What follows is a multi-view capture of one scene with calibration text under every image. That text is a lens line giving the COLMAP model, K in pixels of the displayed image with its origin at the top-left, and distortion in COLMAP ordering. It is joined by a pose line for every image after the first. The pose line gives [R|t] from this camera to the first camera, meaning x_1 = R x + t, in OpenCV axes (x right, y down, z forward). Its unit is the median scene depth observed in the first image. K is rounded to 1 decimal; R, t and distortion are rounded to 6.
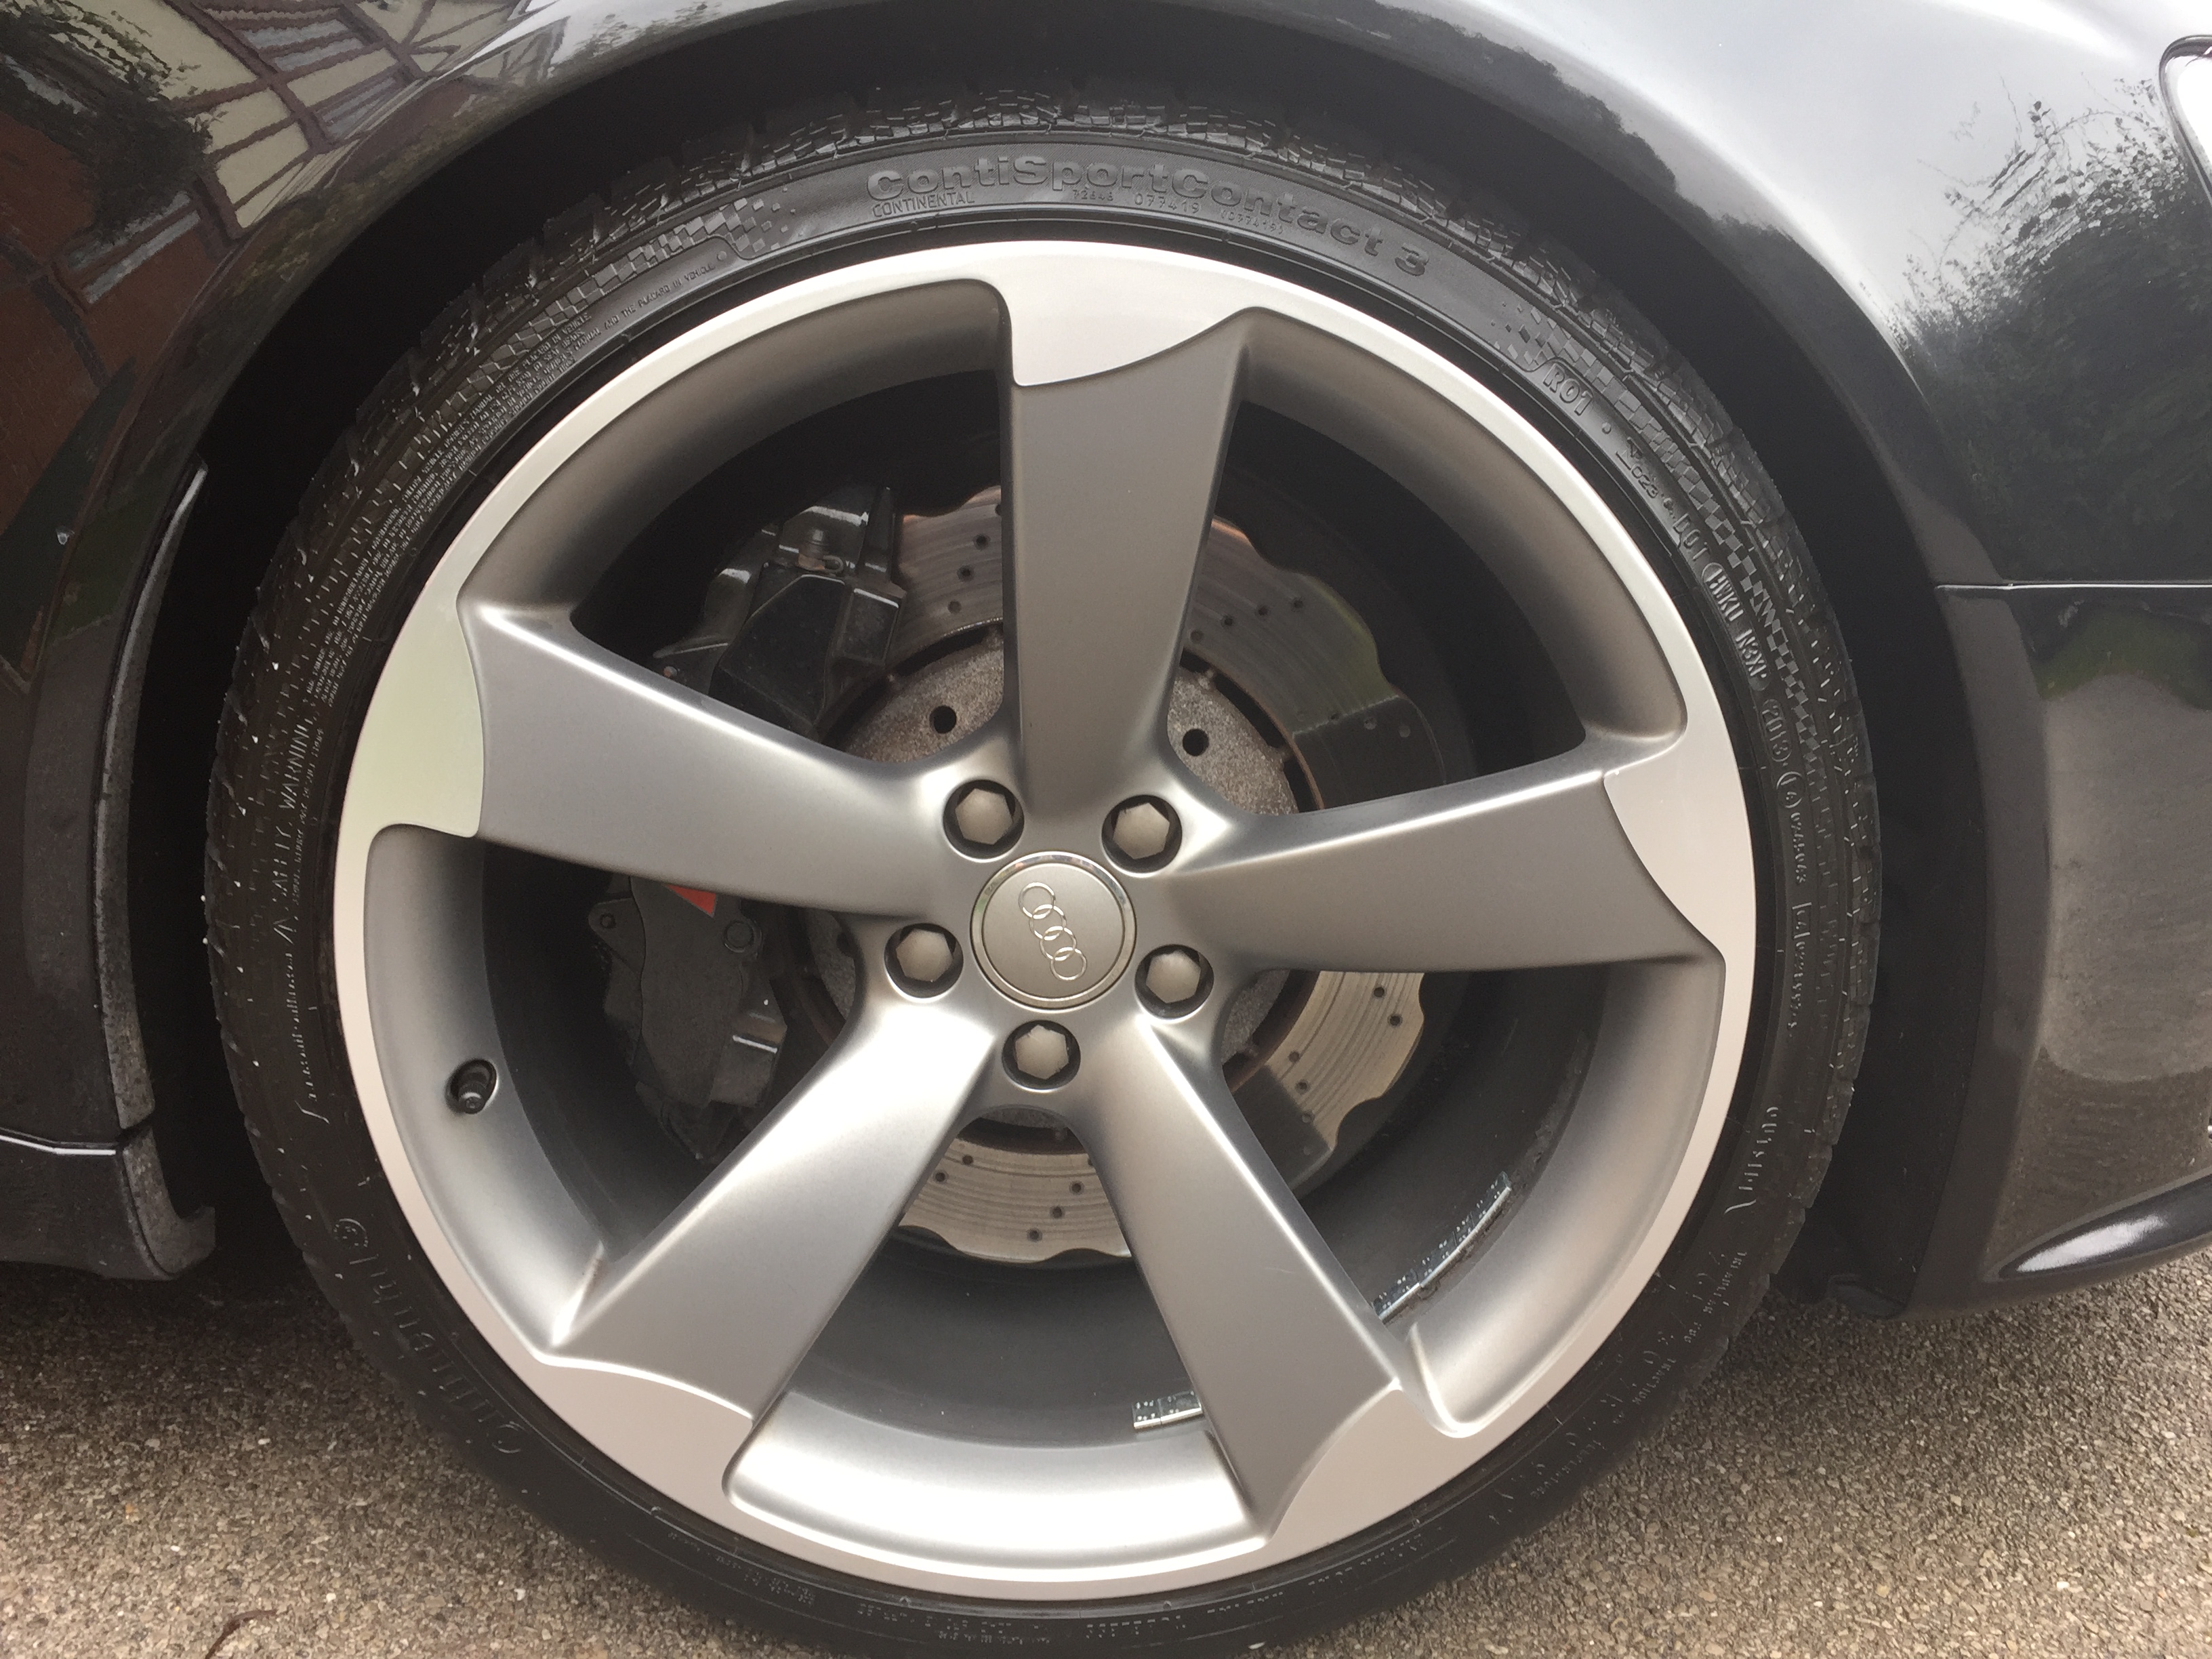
lens RADIAL K [[1905.9, 0, 1111.2], [0, 1905.9, 820.9], [0, 0, 1]] dist [0.104939, -0.148011]
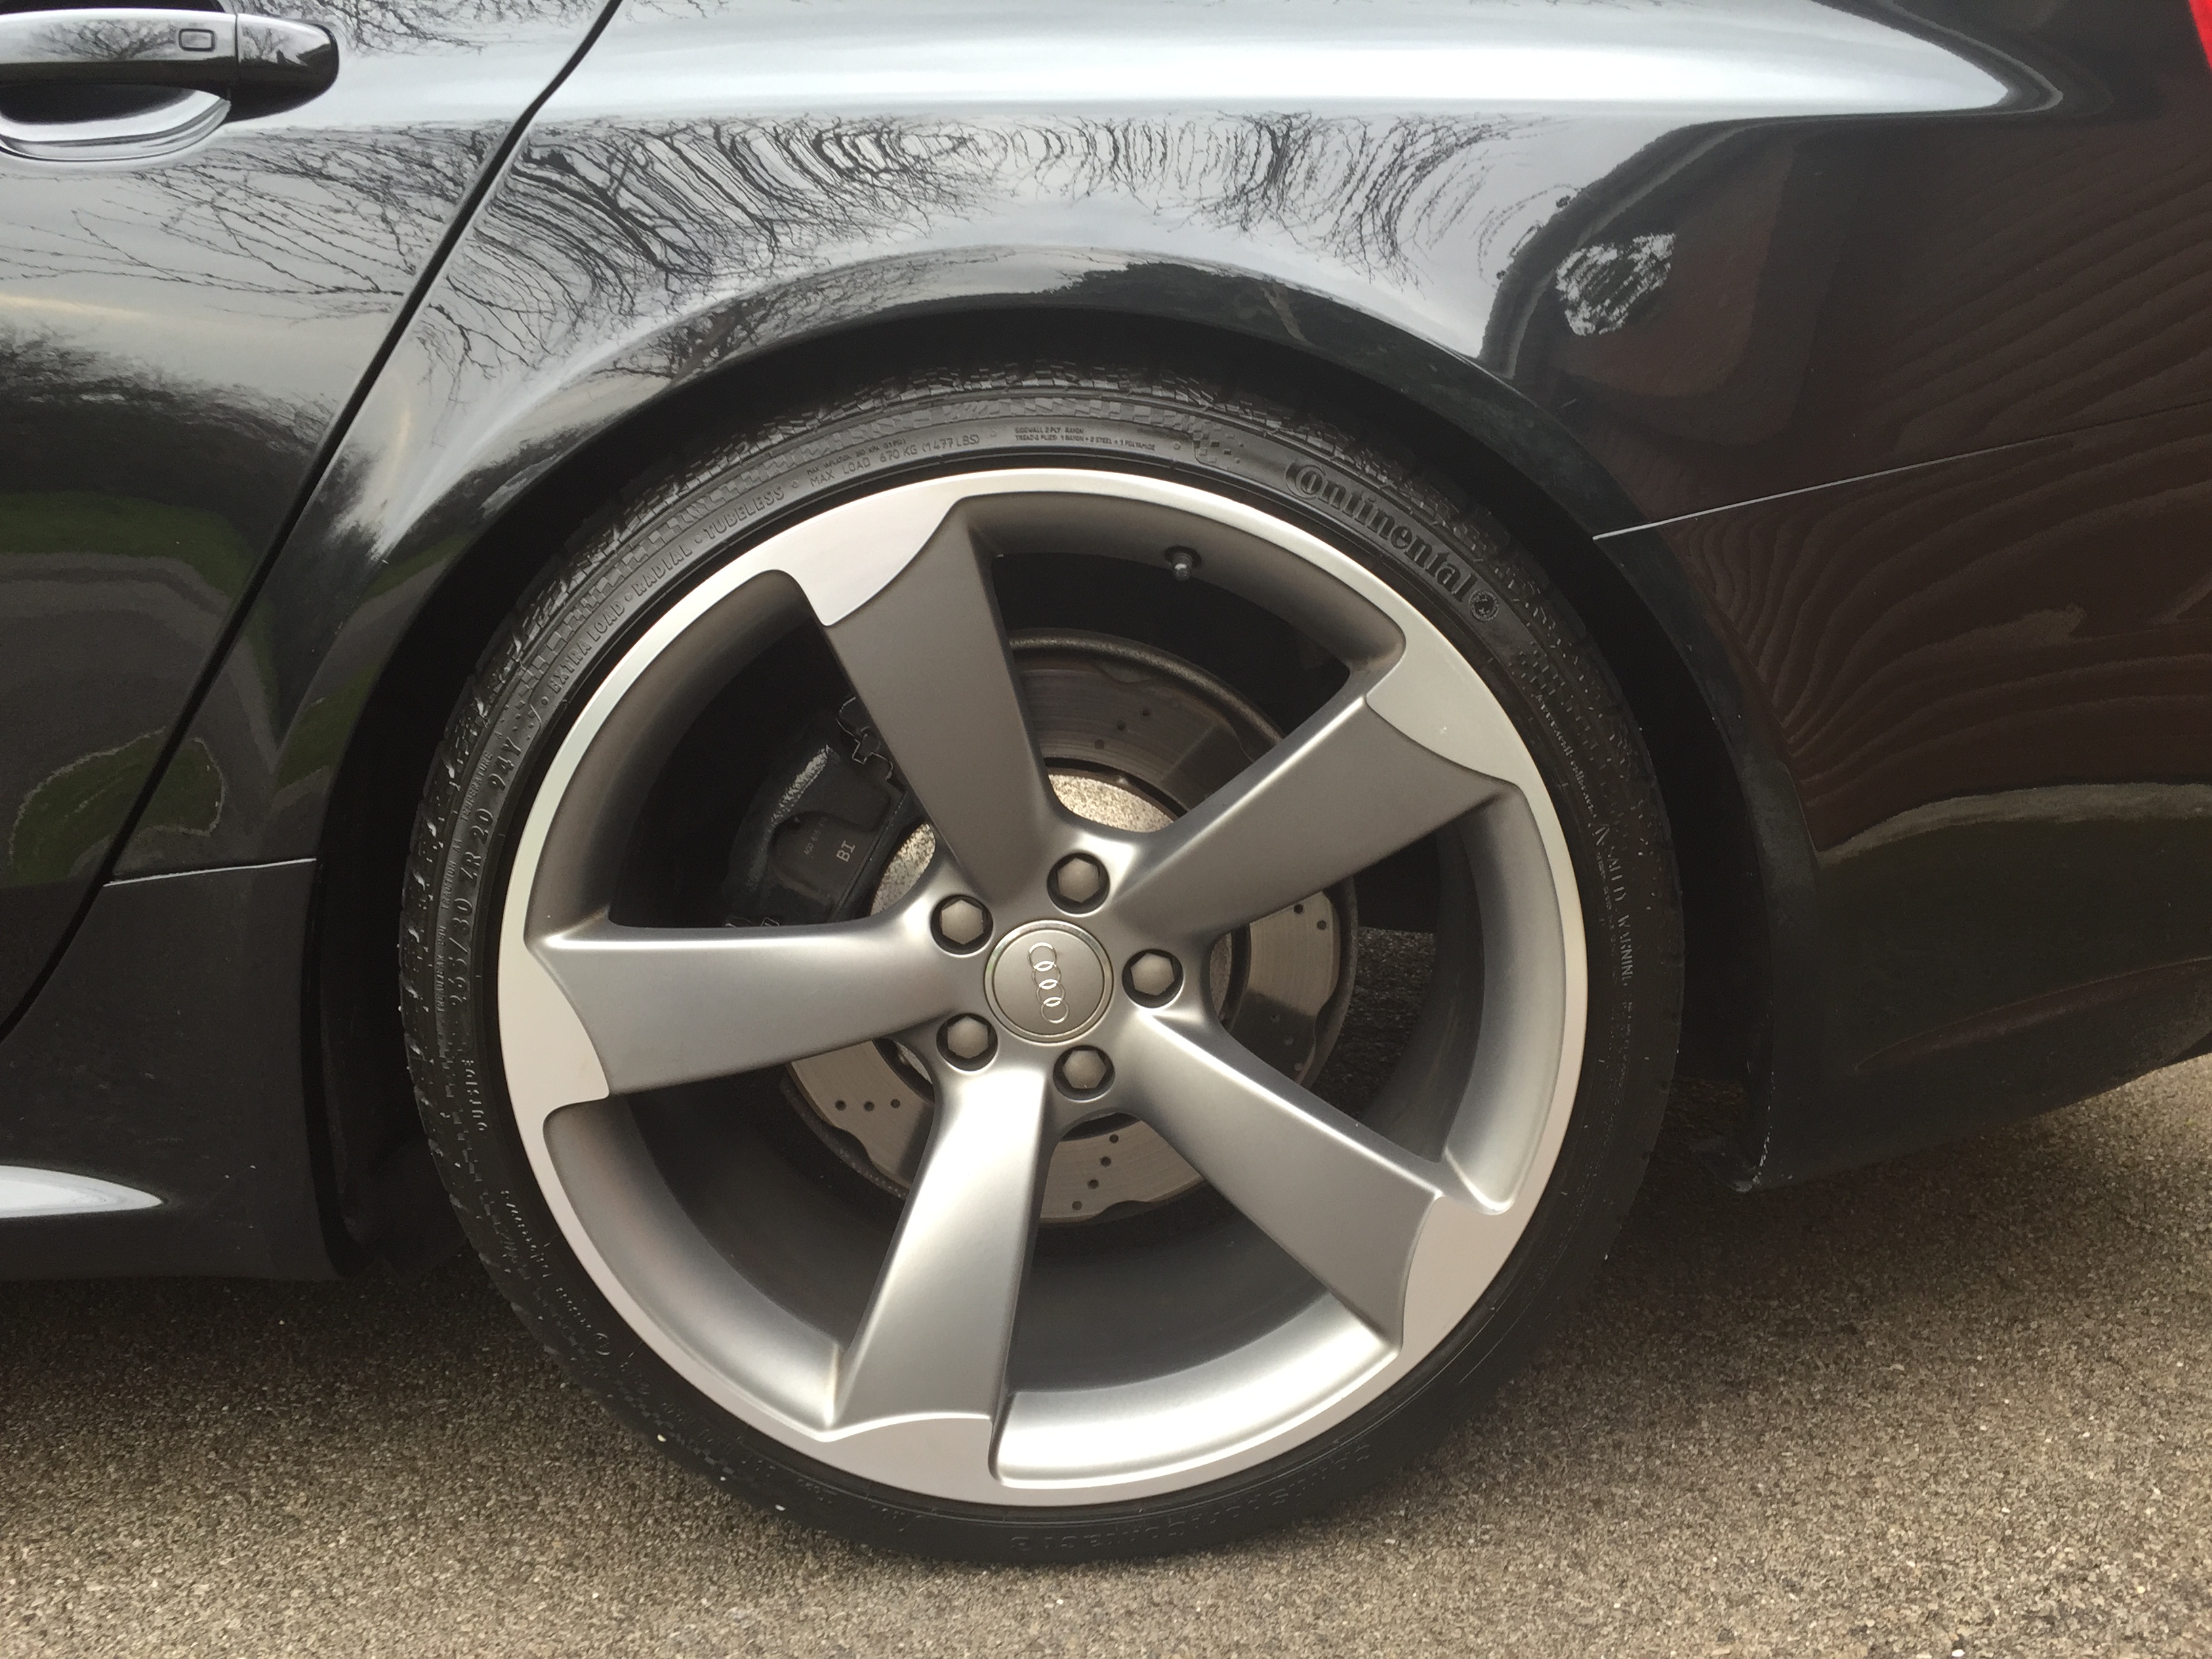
lens RADIAL K [[1905.9, 0, 1111.2], [0, 1905.9, 820.9], [0, 0, 1]] dist [0.104939, -0.148011]
pose [[0.903986, -0.416631, -0.096064, 0.178700], [0.414384, 0.909075, -0.043223, 0.033599], [0.105338, -0.000734, 0.994436, -0.278570]]
